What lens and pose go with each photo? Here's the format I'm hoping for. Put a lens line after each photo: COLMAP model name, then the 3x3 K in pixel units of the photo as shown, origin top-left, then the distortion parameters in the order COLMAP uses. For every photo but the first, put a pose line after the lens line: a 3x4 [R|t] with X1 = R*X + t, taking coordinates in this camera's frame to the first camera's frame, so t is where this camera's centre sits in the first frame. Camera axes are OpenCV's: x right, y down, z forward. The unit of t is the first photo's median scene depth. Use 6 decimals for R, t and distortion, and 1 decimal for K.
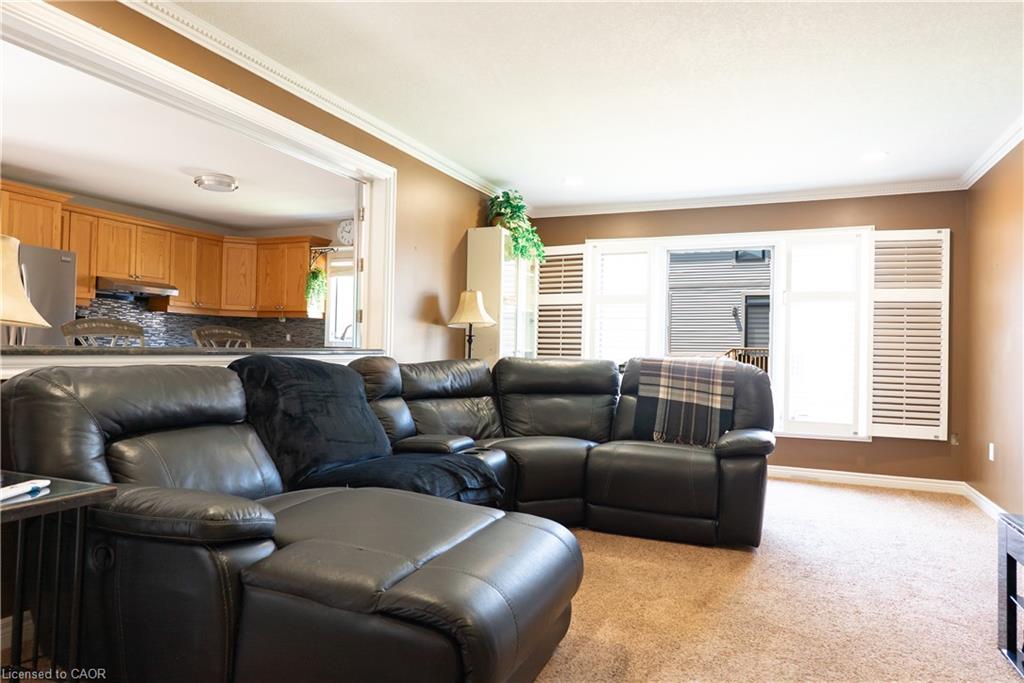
lens RADIAL K [[651.1, 0, 511.2], [0, 651.1, 340.8], [0, 0, 1]] dist [0.004809, -0.002021]
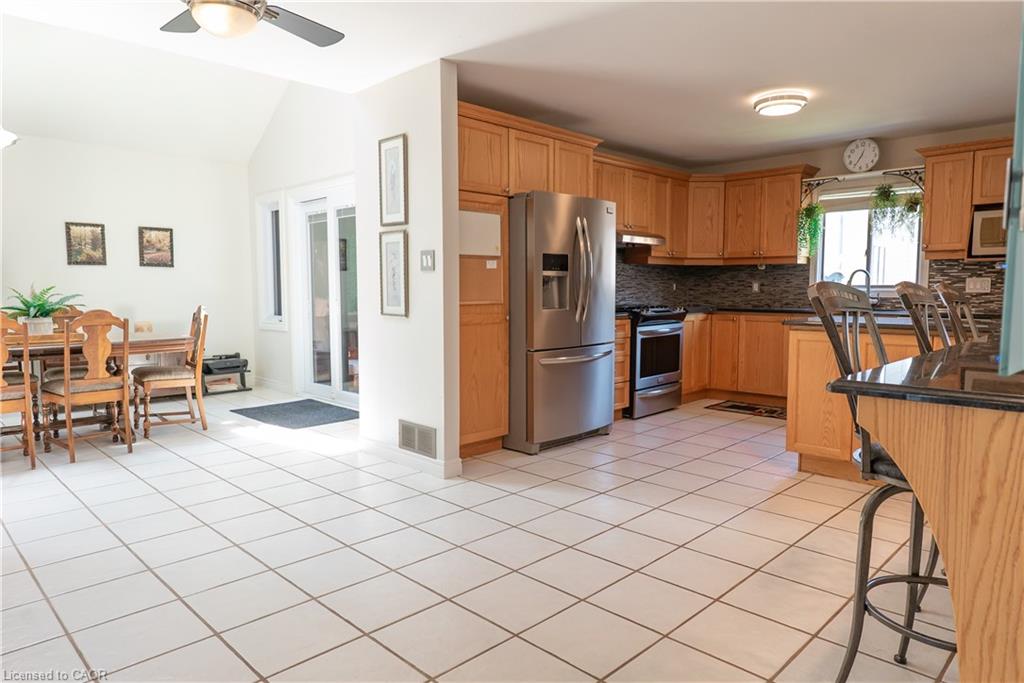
lens RADIAL K [[651.1, 0, 510.8], [0, 651.1, 343.0], [0, 0, 1]] dist [0.004809, -0.002021]
pose [[0.928739, 0.006943, -0.370670, -0.339229], [0.028174, 0.995611, 0.089241, -0.018708], [0.369663, -0.093325, 0.924467, 0.067256]]
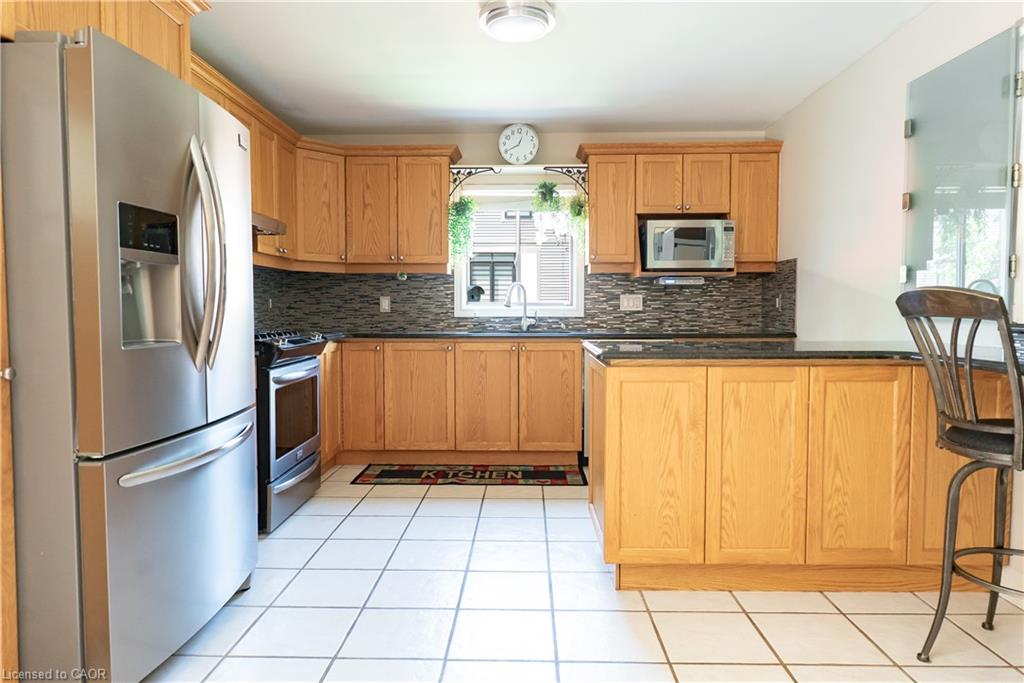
lens RADIAL K [[651.1, 0, 518.5], [0, 651.1, 343.3], [0, 0, 1]] dist [0.004809, -0.002021]
pose [[0.927017, -0.041781, 0.372686, -0.486869], [0.016575, 0.997368, 0.070583, -0.010741], [-0.374654, -0.059254, 0.925269, 0.360902]]
